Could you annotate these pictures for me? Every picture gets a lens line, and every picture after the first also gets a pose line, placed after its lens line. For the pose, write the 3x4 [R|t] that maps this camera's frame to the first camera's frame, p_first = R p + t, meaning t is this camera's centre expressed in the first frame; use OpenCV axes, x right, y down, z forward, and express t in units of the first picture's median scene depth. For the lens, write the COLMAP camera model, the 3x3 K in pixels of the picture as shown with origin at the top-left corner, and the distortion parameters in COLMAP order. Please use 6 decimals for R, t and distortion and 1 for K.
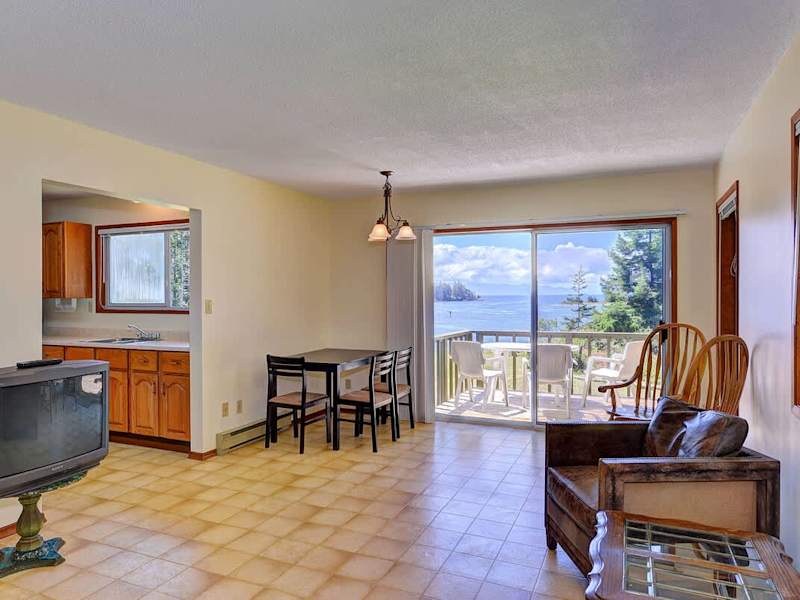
lens RADIAL K [[553.0, 0, 399.6], [0, 553.0, 297.9], [0, 0, 1]] dist [0.005804, -0.016653]
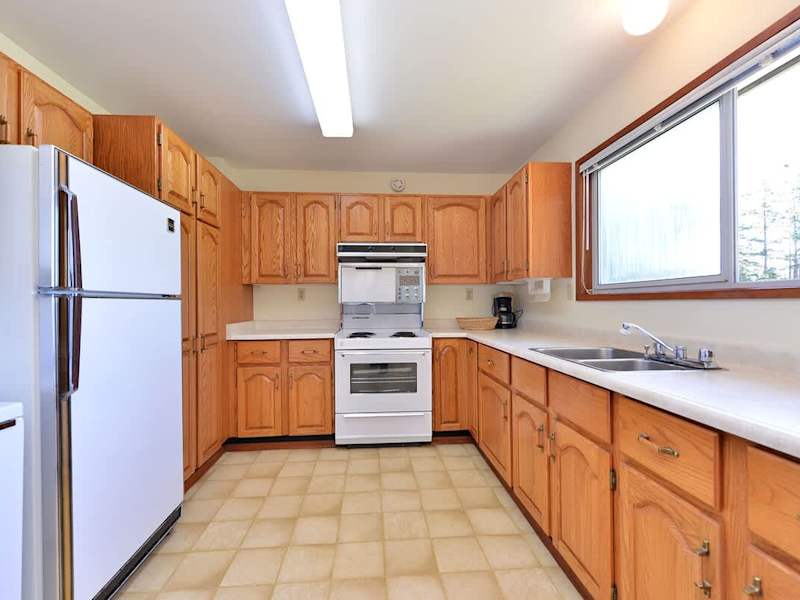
lens RADIAL K [[354.7, 0, 399.5], [0, 354.7, 301.6], [0, 0, 1]] dist [-0.001513, 0.000816]
pose [[0.471632, -0.001419, -0.881794, -0.293099], [-0.003393, 0.999988, -0.003425, 0.029850], [0.881789, 0.004607, 0.471622, 0.639229]]
